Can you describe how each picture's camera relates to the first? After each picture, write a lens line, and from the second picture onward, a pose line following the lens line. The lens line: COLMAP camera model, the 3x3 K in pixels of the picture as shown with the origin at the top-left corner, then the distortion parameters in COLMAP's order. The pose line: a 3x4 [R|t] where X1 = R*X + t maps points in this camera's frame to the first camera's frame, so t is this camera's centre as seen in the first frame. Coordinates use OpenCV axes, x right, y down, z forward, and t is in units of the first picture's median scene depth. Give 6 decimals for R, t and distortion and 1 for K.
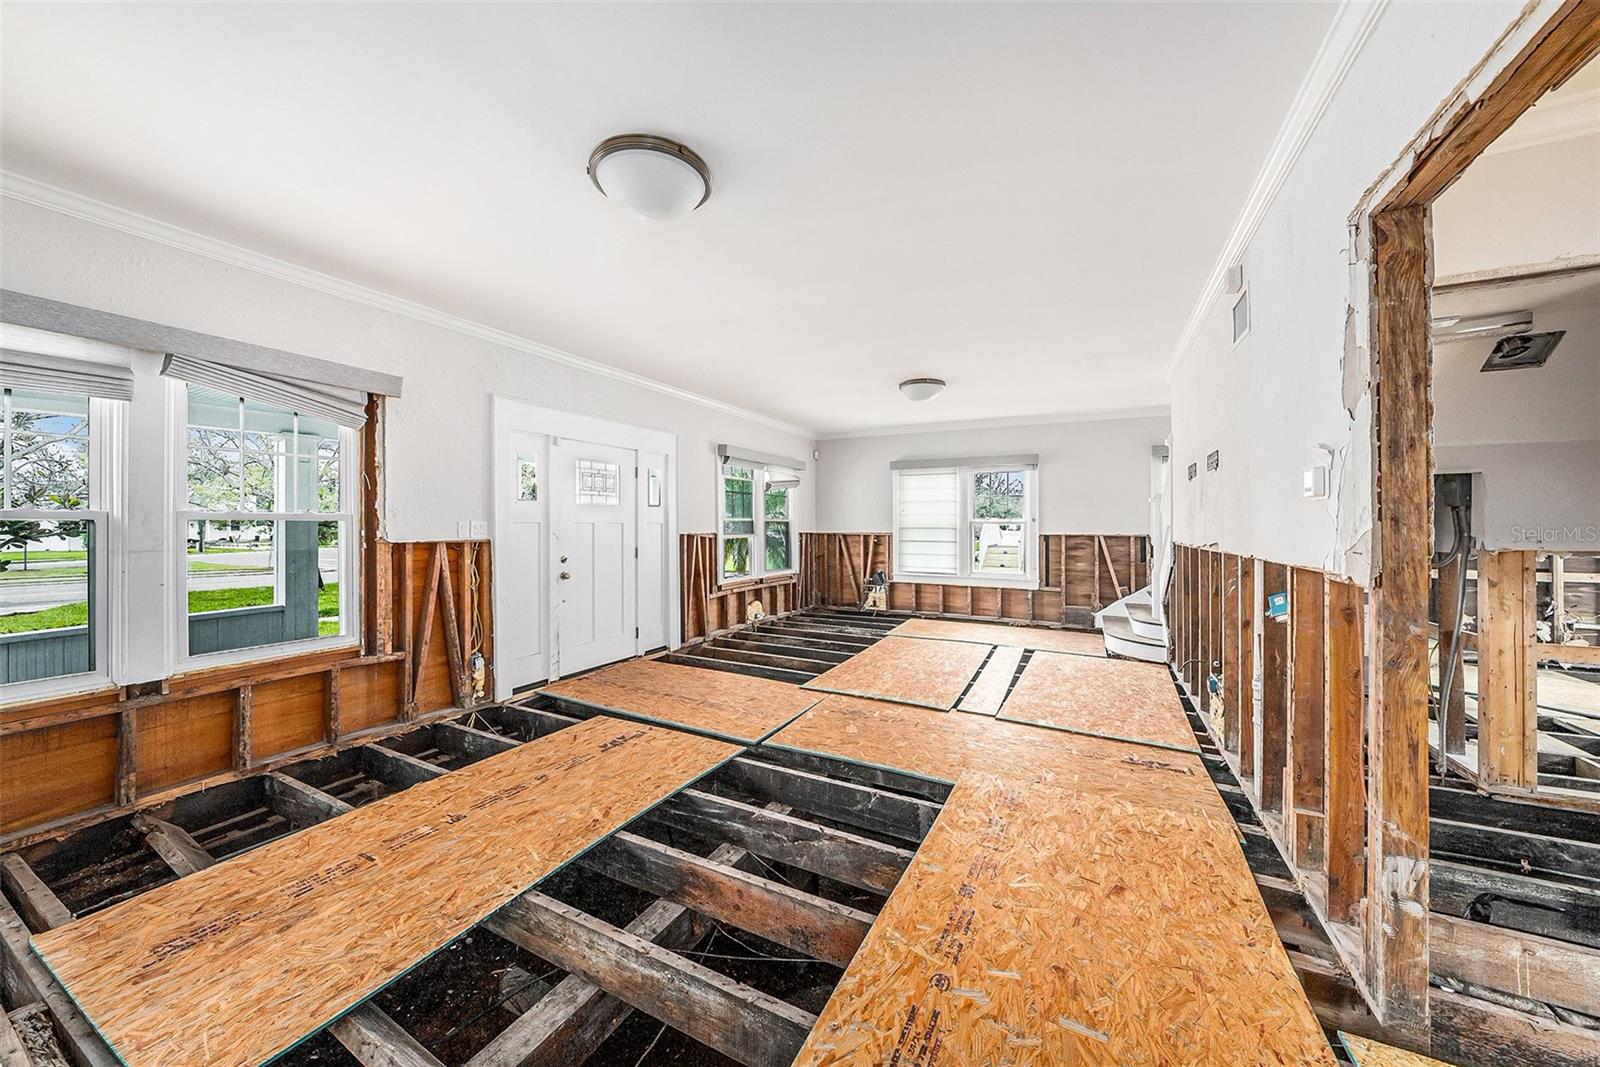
lens RADIAL K [[561.5, 0, 800.2], [0, 561.5, 526.8], [0, 0, 1]] dist [-0.028216, 0.000321]
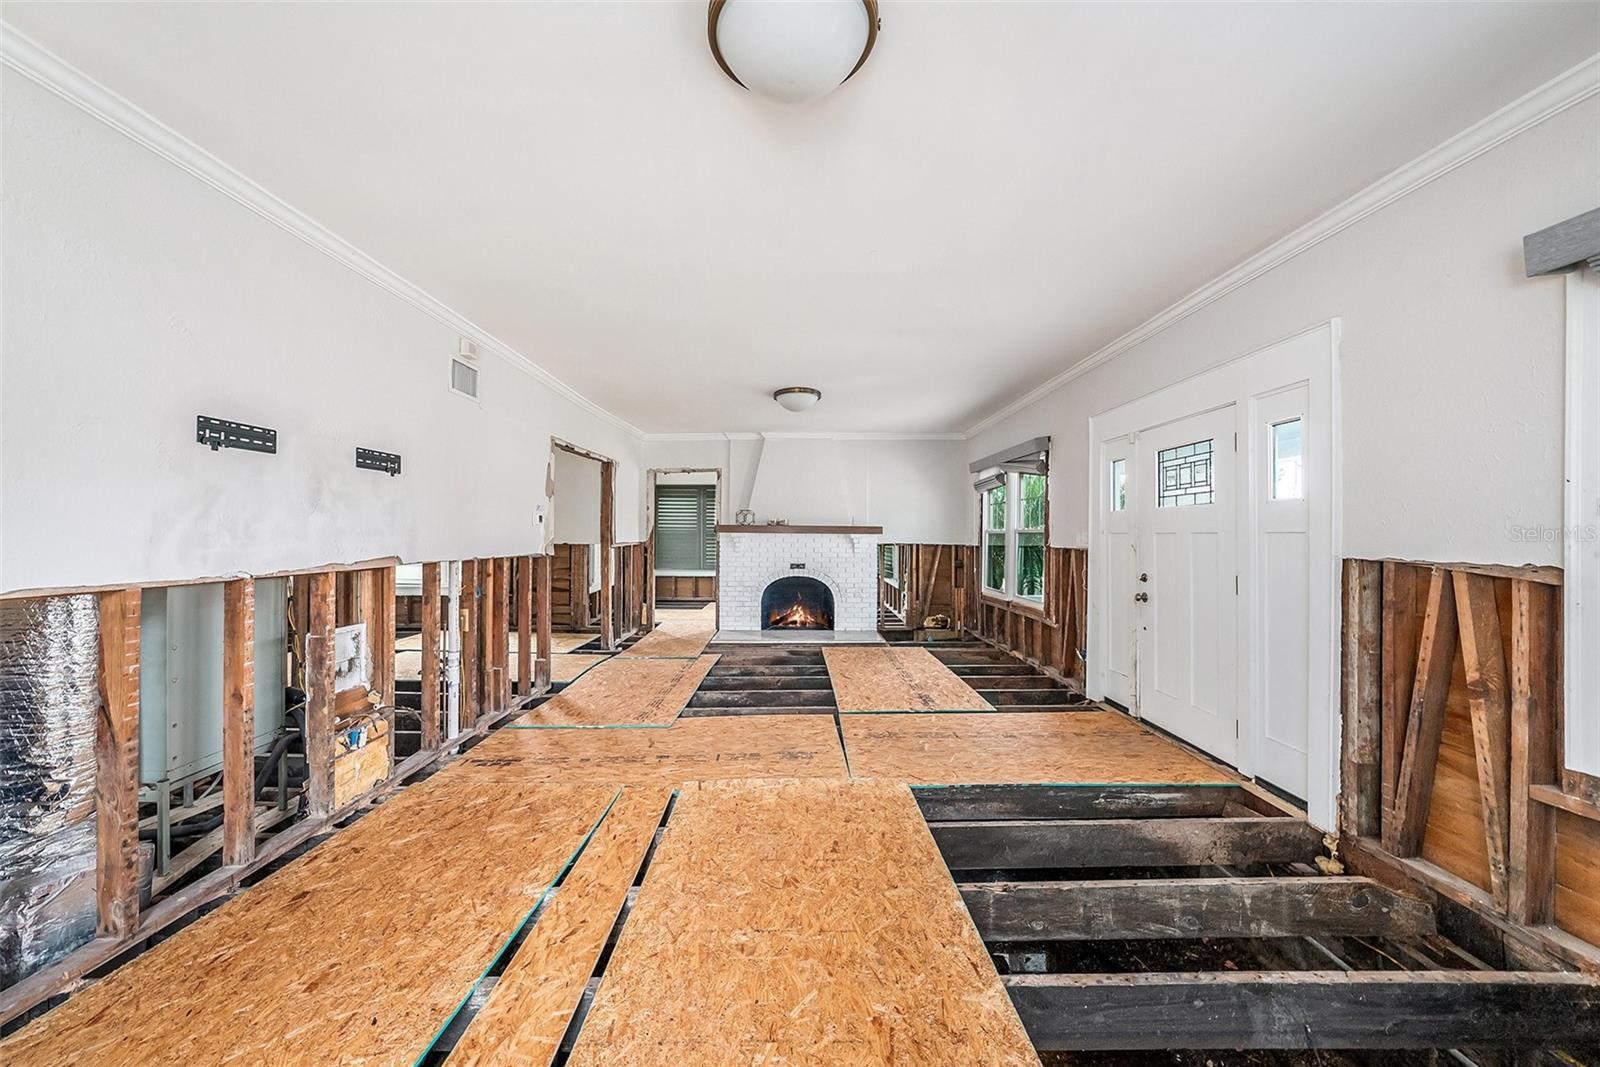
lens RADIAL K [[561.5, 0, 800.2], [0, 561.5, 526.8], [0, 0, 1]] dist [-0.028216, 0.000321]
pose [[-0.882494, -0.015885, -0.470055, 0.413981], [-0.011348, 0.999858, -0.012484, -0.000524], [0.470186, -0.005683, -0.882549, 1.490706]]
